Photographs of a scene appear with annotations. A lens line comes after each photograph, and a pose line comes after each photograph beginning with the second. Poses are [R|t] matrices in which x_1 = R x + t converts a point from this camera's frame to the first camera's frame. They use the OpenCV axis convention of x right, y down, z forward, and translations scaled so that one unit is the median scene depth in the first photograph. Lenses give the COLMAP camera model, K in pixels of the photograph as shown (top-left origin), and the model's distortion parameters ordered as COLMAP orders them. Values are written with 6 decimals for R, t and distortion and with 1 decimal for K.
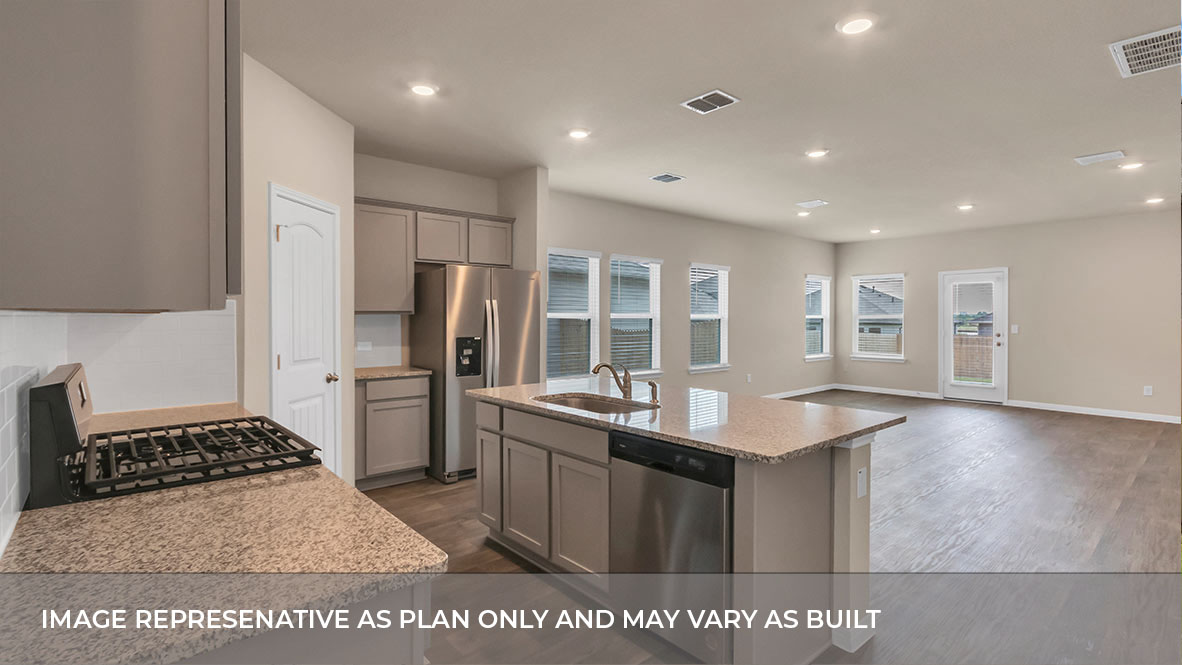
lens RADIAL K [[554.3, 0, 598.3], [0, 554.3, 319.7], [0, 0, 1]] dist [0.000882, 0.000488]
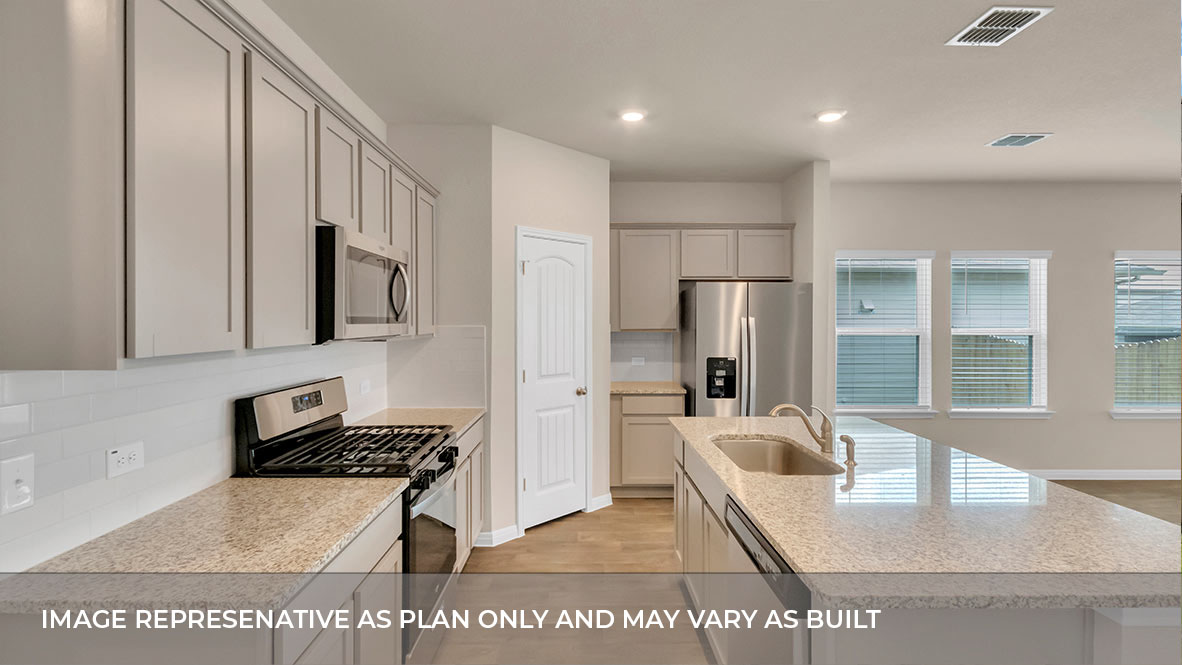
lens RADIAL K [[554.3, 0, 598.3], [0, 554.3, 319.7], [0, 0, 1]] dist [0.000882, 0.000488]
pose [[0.754946, -0.001368, -0.655786, 0.227030], [-0.002392, 0.999985, -0.004840, -0.027780], [0.655783, 0.005222, 0.754932, 0.147614]]
